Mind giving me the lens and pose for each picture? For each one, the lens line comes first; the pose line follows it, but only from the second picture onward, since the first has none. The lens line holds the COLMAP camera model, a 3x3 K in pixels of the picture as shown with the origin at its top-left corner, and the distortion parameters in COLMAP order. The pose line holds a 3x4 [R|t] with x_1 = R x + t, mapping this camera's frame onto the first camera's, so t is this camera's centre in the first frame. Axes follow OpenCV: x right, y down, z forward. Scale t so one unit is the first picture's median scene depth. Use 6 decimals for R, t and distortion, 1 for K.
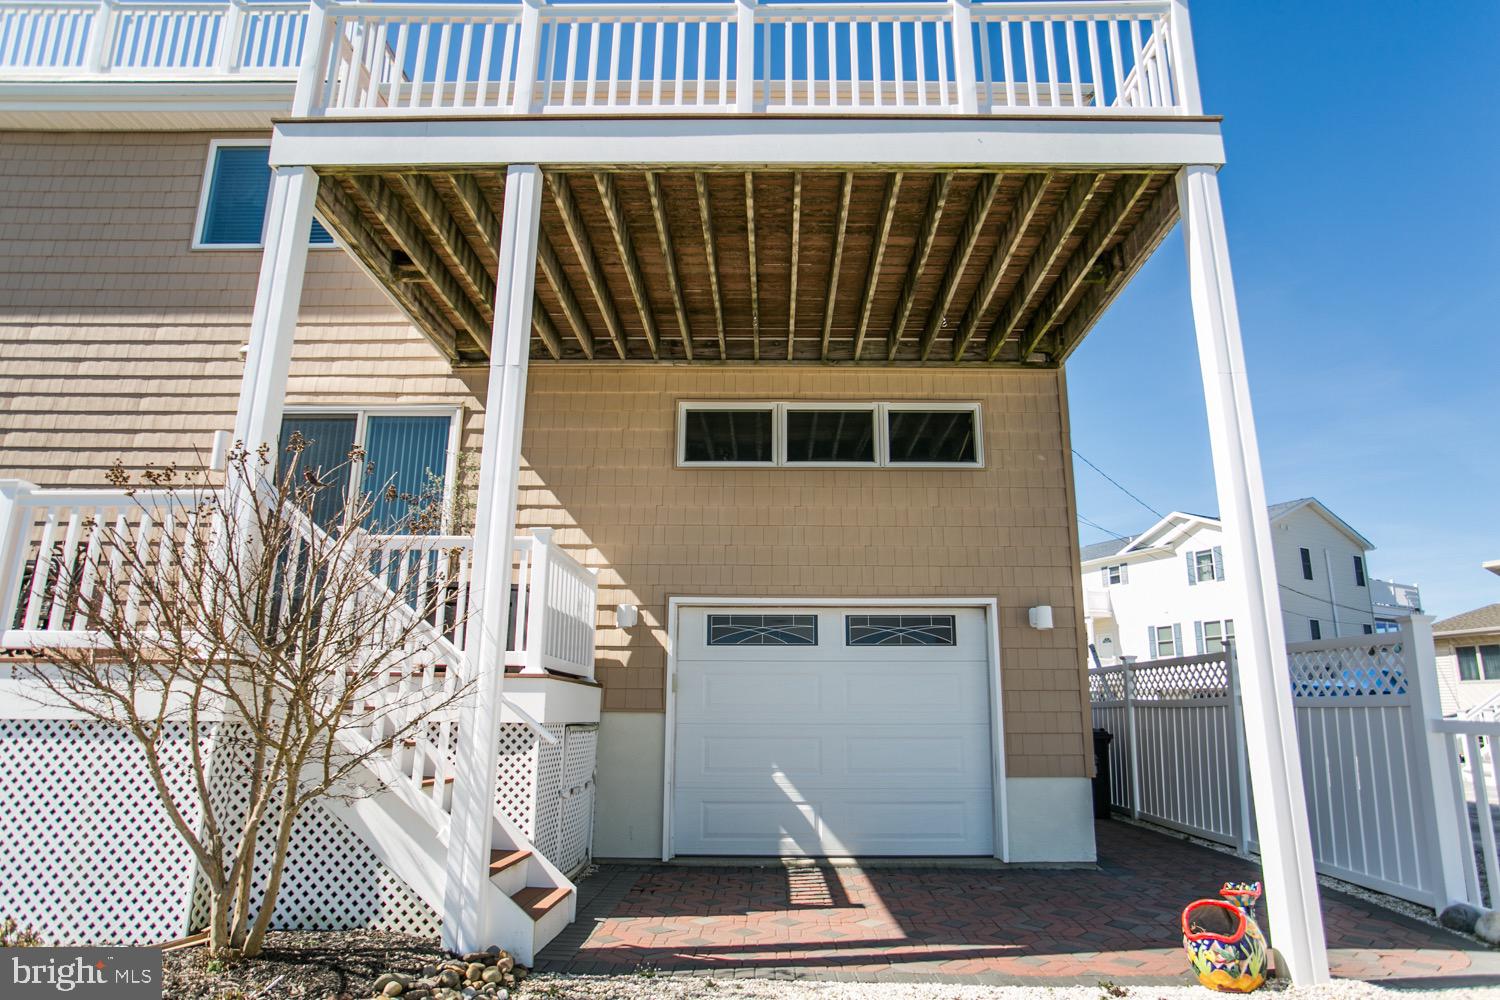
lens RADIAL K [[882.6, 0, 749.3], [0, 882.6, 490.8], [0, 0, 1]] dist [-0.020468, 0.001501]
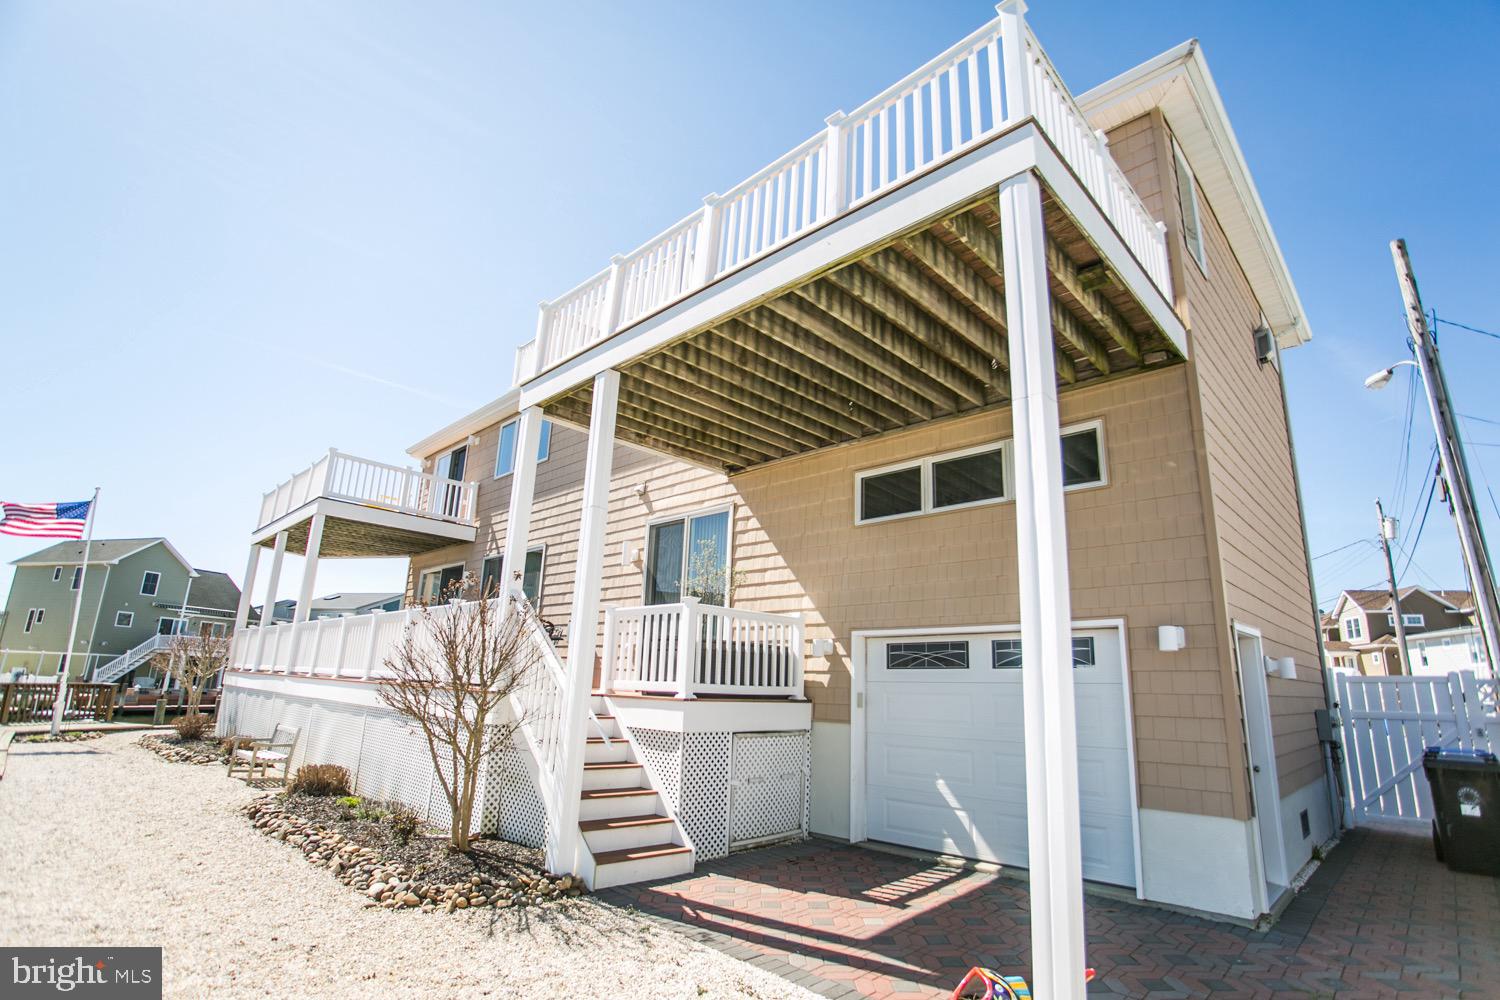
lens RADIAL K [[712.6, 0, 743.4], [0, 712.6, 500.1], [0, 0, 1]] dist [-0.044329, 0.015336]
pose [[0.730194, -0.161031, -0.663992, 0.502502], [0.145533, 0.986184, -0.079126, -0.006493], [0.667560, -0.038855, 0.743541, 0.149312]]
